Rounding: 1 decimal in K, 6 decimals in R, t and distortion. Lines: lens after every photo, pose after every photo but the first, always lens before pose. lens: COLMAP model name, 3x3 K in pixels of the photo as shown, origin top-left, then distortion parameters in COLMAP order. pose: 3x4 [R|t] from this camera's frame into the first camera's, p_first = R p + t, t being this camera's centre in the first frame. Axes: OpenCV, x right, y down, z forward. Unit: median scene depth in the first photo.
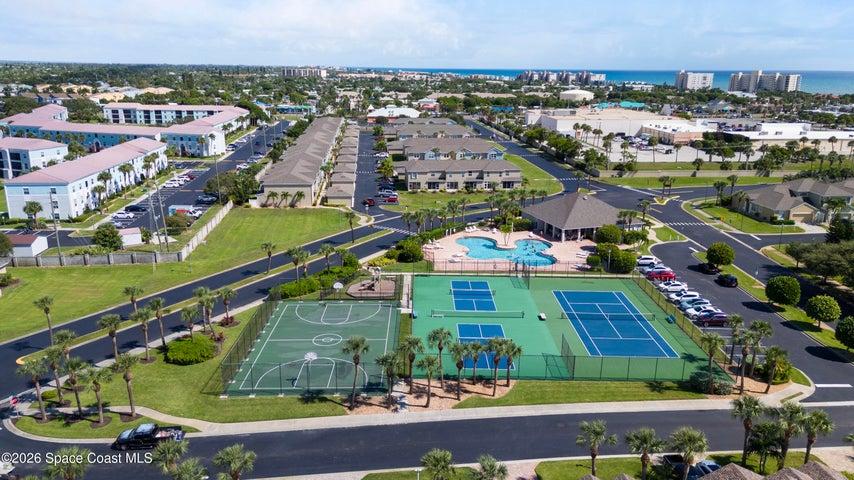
lens RADIAL K [[636.4, 0, 427.0], [0, 636.4, 240.0], [0, 0, 1]] dist [0.092005, -0.106491]
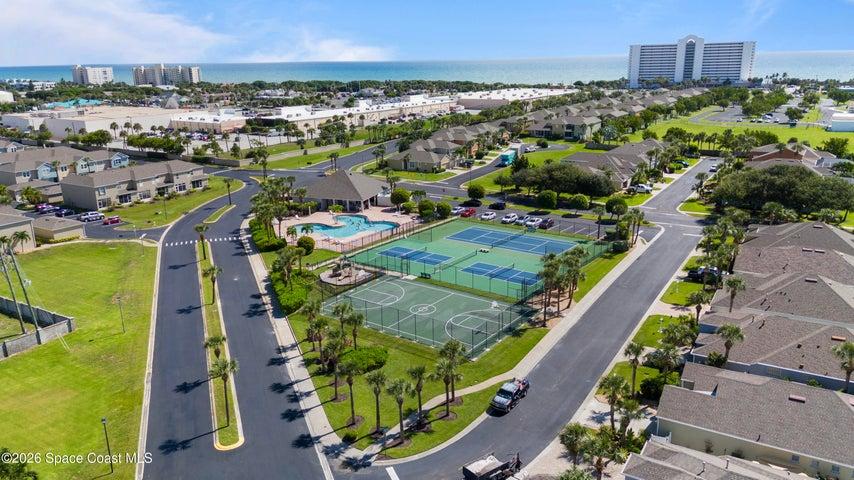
lens RADIAL K [[649.8, 0, 431.5], [0, 649.8, 238.1], [0, 0, 1]] dist [0.042447, -0.007784]
pose [[0.599600, -0.232505, 0.765782, -0.736992], [0.230612, 0.966477, 0.112873, -0.064593], [-0.766354, 0.108920, 0.633118, 0.202290]]
